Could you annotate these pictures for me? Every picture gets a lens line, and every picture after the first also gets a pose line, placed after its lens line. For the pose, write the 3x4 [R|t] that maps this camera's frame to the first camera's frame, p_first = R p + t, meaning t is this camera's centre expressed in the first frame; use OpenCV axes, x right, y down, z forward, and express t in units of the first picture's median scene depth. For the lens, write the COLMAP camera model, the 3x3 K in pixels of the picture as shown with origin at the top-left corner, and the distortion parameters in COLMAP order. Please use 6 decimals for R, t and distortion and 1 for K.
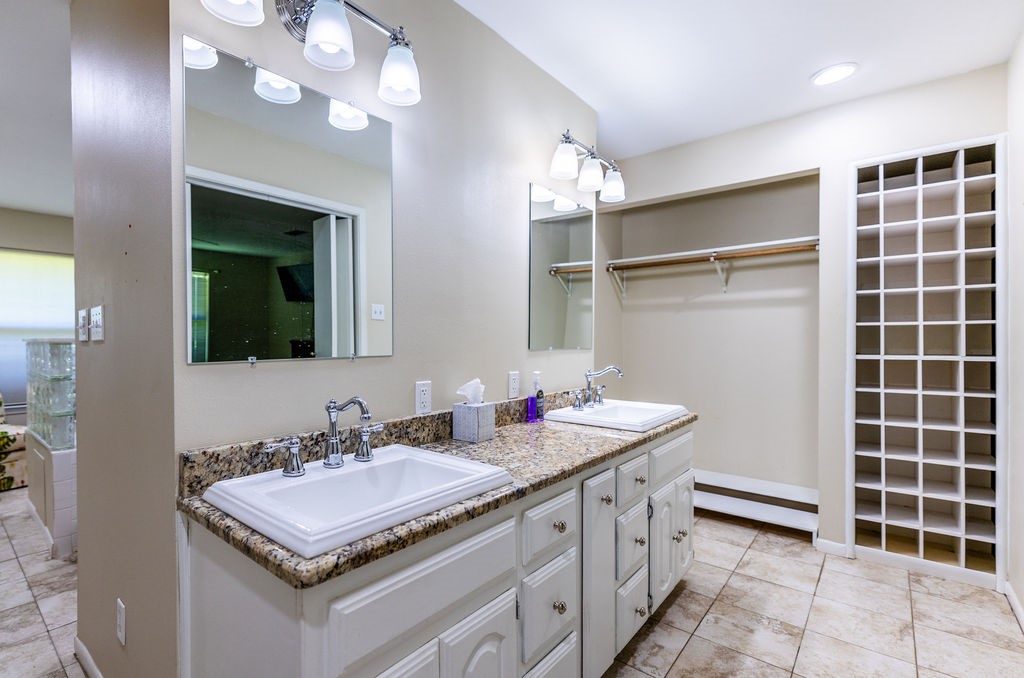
lens RADIAL K [[479.6, 0, 494.8], [0, 479.6, 342.9], [0, 0, 1]] dist [-0.002052, -0.000444]
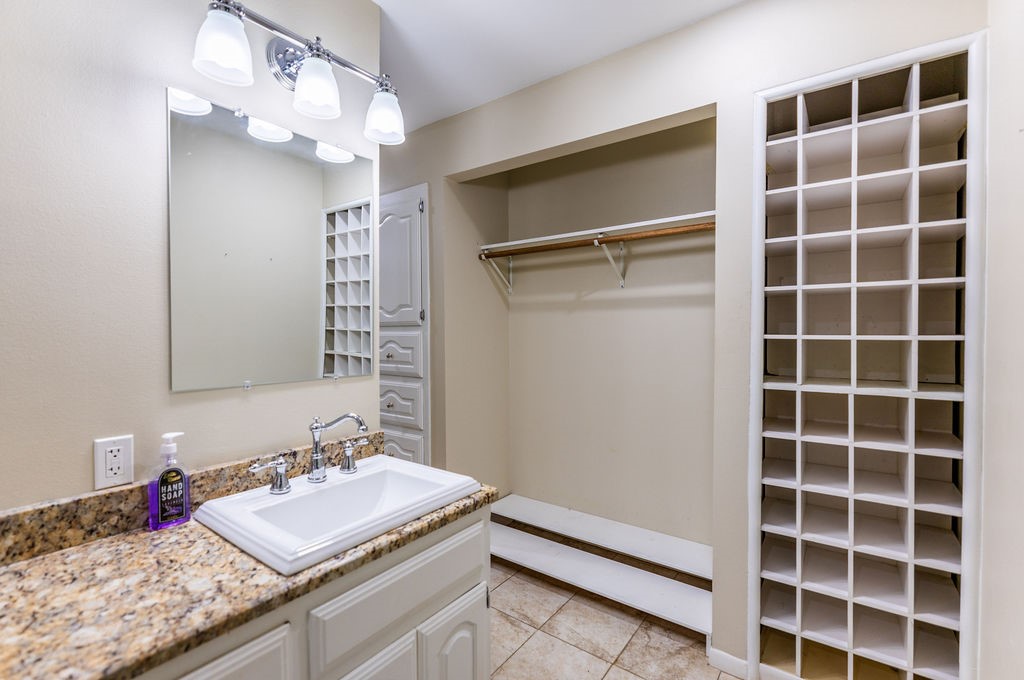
lens RADIAL K [[461.8, 0, 511.6], [0, 461.8, 341.9], [0, 0, 1]] dist [-0.003674, -0.000158]
pose [[0.998267, -0.001973, 0.058822, 0.394566], [0.000964, 0.999852, 0.017179, -0.047110], [-0.058848, -0.017092, 0.998121, 0.407178]]
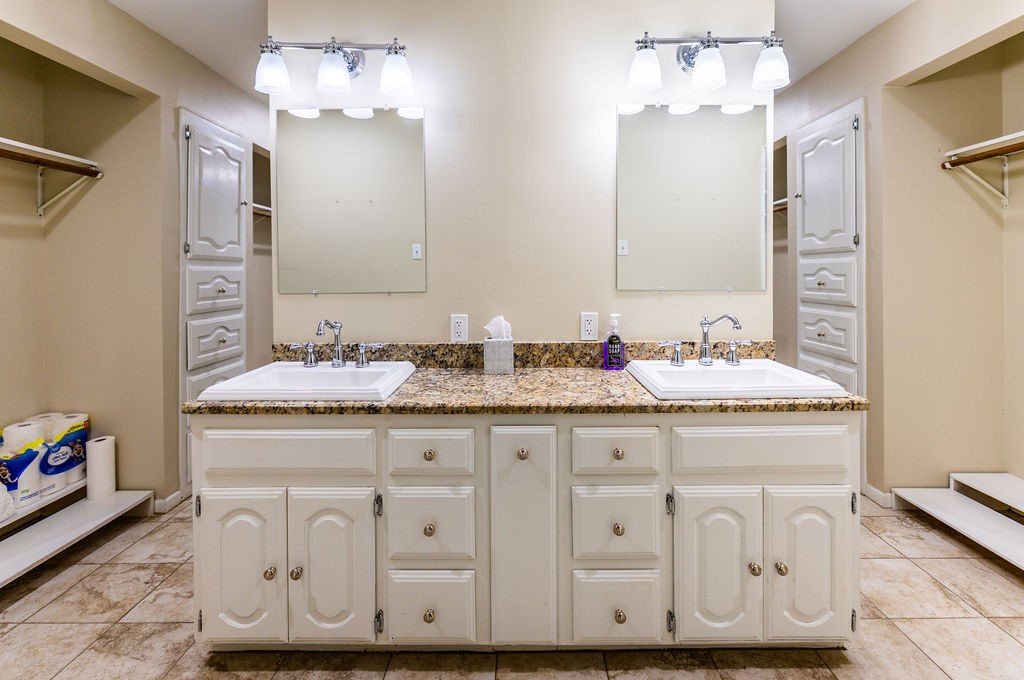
lens RADIAL K [[482.0, 0, 514.0], [0, 482.0, 273.7], [0, 0, 1]] dist [-0.001015, -0.000201]
pose [[0.635332, 0.001880, -0.772237, 0.593920], [-0.002359, 0.999997, 0.000494, -0.014752], [0.772236, 0.001508, 0.635334, 0.247092]]
